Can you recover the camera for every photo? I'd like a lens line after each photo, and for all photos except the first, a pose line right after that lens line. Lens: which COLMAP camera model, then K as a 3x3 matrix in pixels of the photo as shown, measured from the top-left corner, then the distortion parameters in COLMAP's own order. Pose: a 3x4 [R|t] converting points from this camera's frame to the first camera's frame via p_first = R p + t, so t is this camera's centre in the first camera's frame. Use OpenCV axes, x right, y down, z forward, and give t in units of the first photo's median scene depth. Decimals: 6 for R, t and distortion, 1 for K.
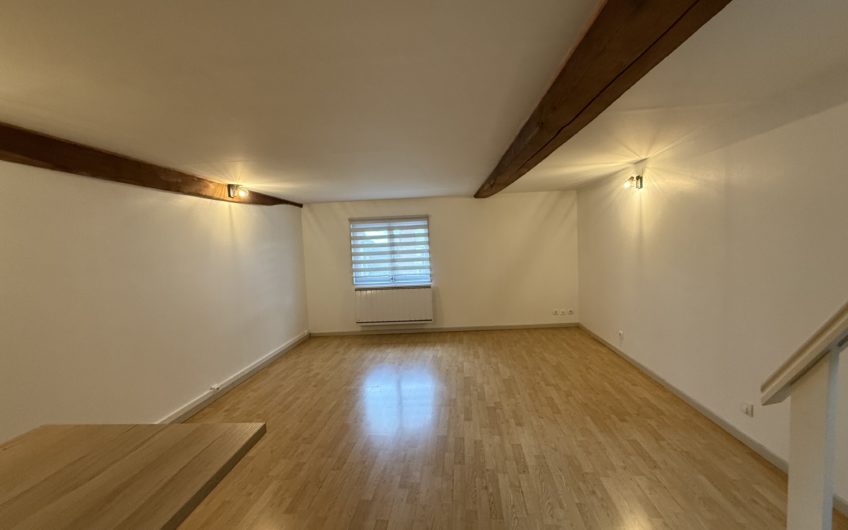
lens RADIAL K [[339.2, 0, 424.0], [0, 339.2, 265.0], [0, 0, 1]] dist [0.000130, 0.000192]
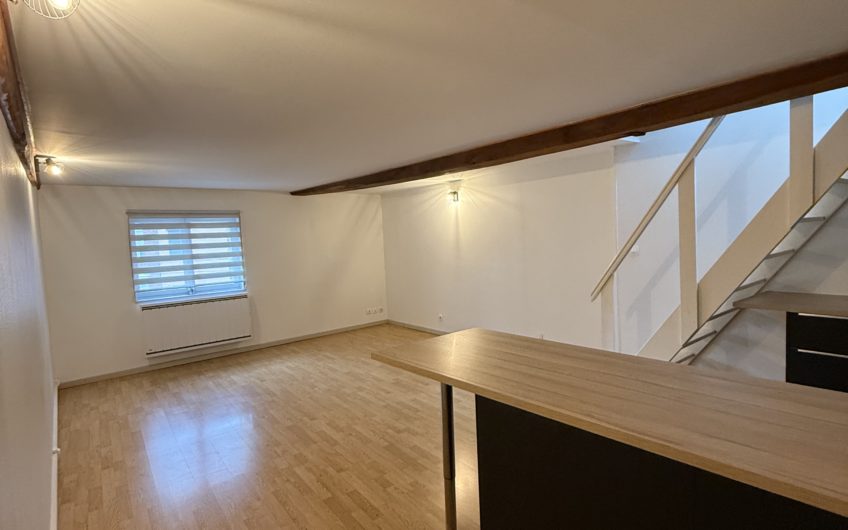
lens RADIAL K [[453.0, 0, 424.0], [0, 453.0, 265.0], [0, 0, 1]] dist [-0.002779, 0.000189]
pose [[0.728546, -0.032032, 0.684248, -0.426089], [0.053326, 0.998527, -0.010033, 0.021250], [-0.682918, 0.043798, 0.729181, -0.118760]]
